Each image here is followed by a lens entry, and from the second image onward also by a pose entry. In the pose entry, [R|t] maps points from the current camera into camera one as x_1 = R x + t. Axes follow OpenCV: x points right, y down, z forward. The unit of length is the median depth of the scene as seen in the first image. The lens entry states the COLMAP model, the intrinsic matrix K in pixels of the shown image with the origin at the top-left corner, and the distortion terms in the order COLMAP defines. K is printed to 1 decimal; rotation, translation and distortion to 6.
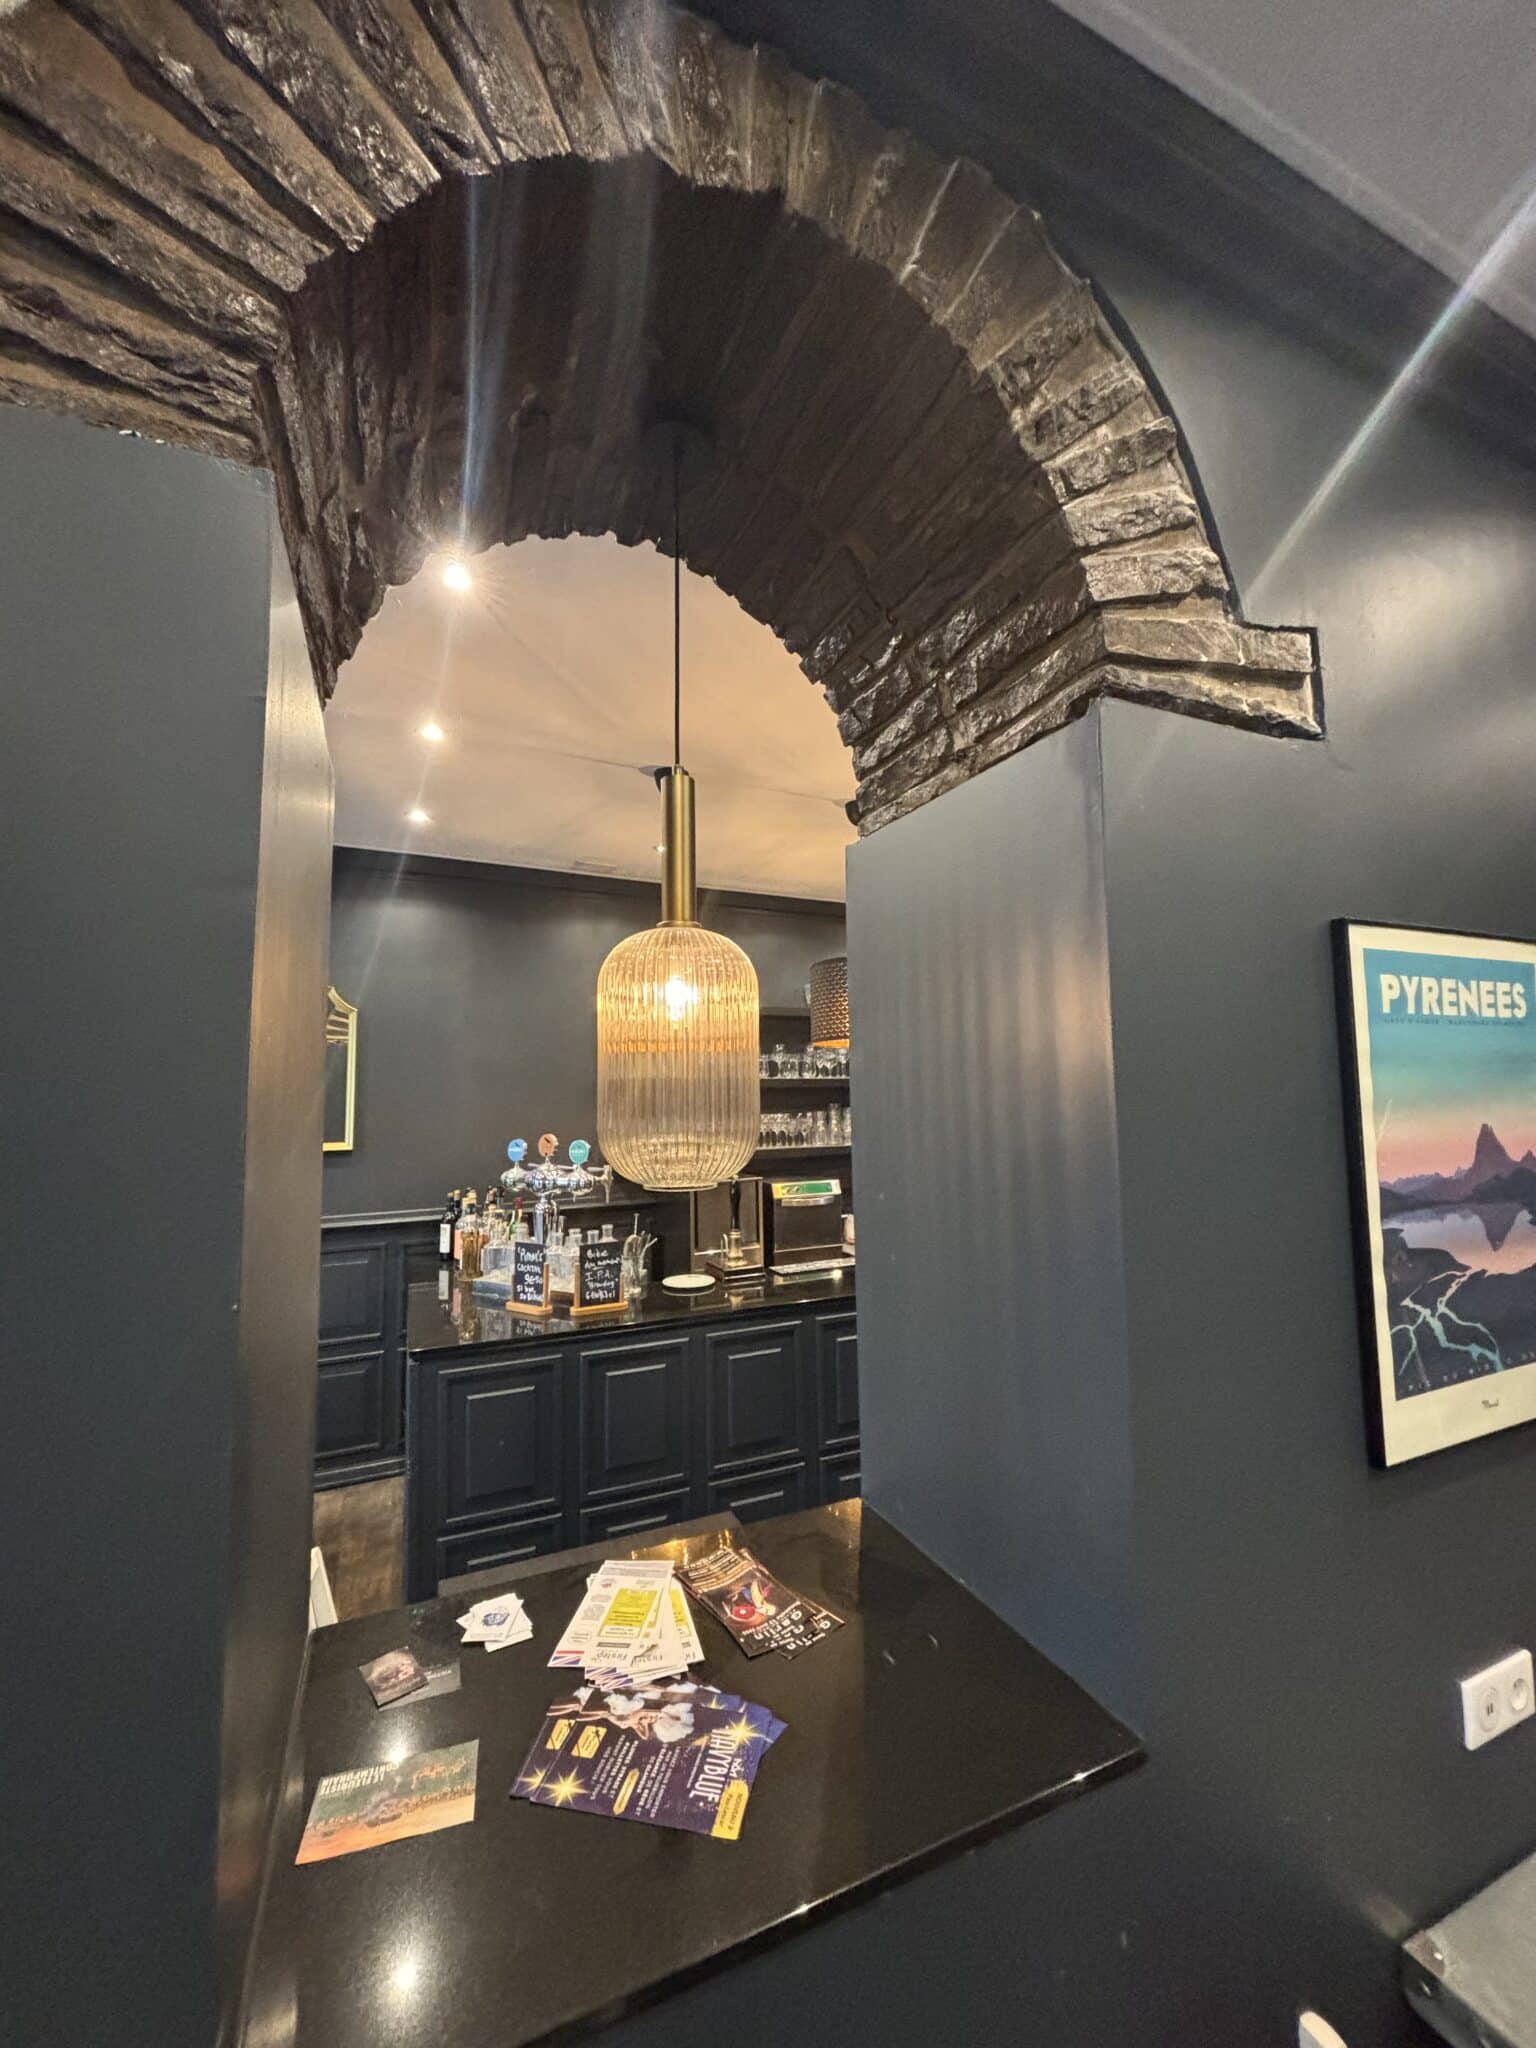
lens RADIAL K [[818.6, 0, 768.0], [0, 818.6, 1024.0], [0, 0, 1]] dist [0.000168, 0.000517]
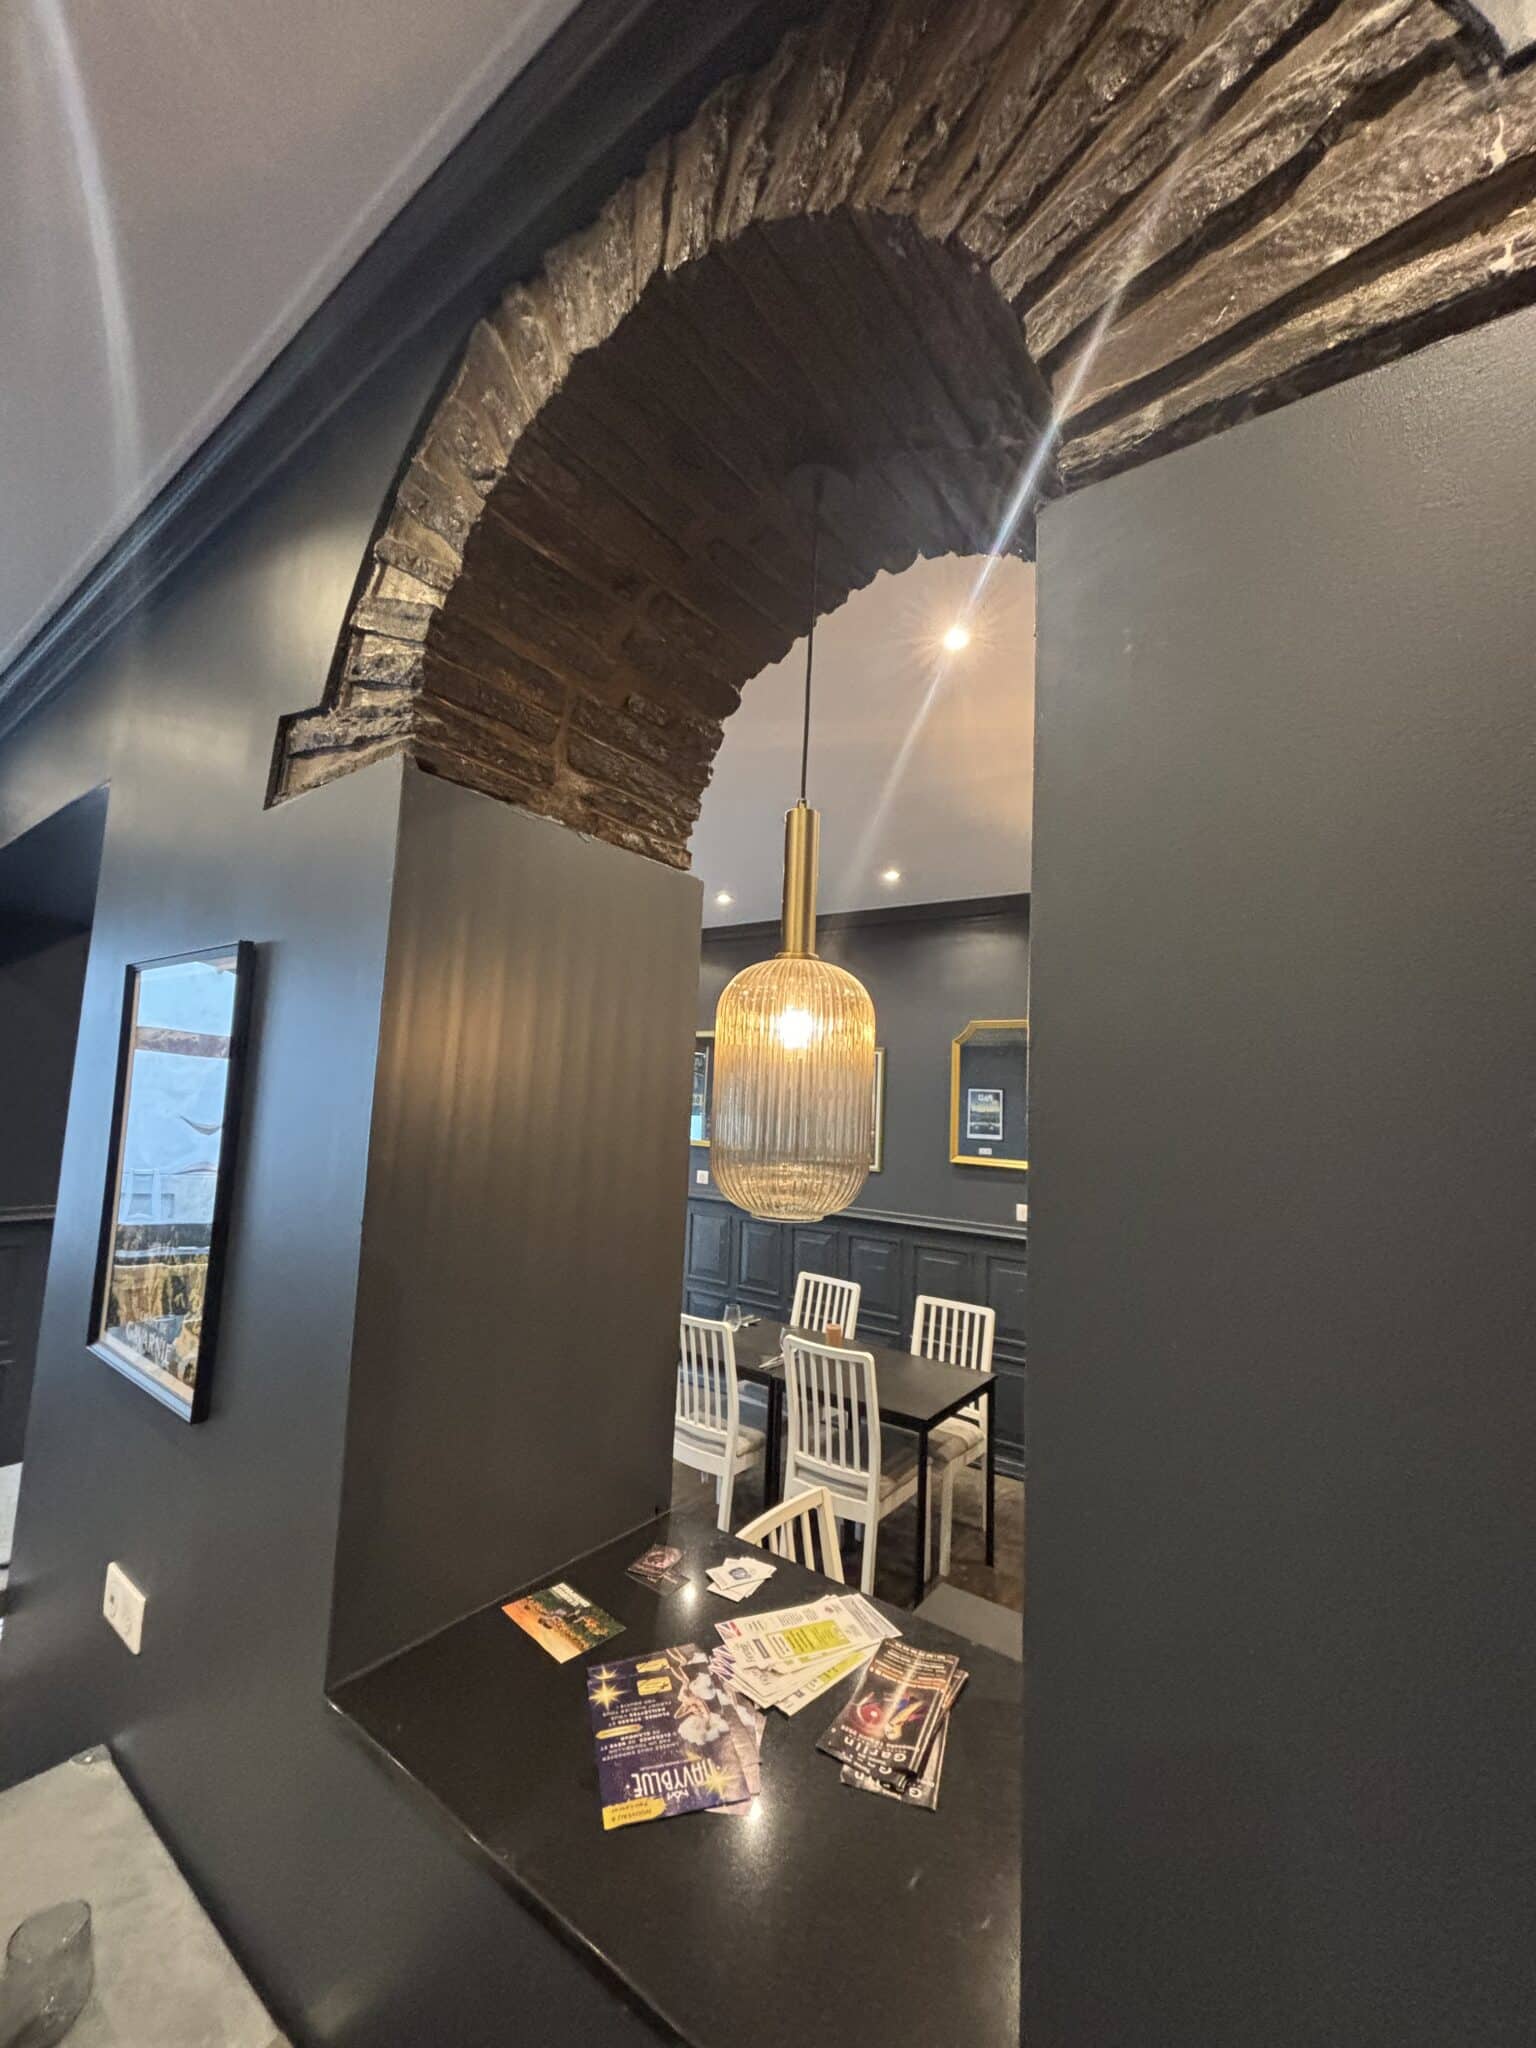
lens RADIAL K [[818.6, 0, 768.0], [0, 818.6, 1024.0], [0, 0, 1]] dist [0.000168, 0.000517]
pose [[0.486600, -0.052149, -0.872067, 0.758318], [0.023370, 0.998637, -0.046678, 0.008293], [0.873312, 0.002333, 0.487155, 0.485158]]
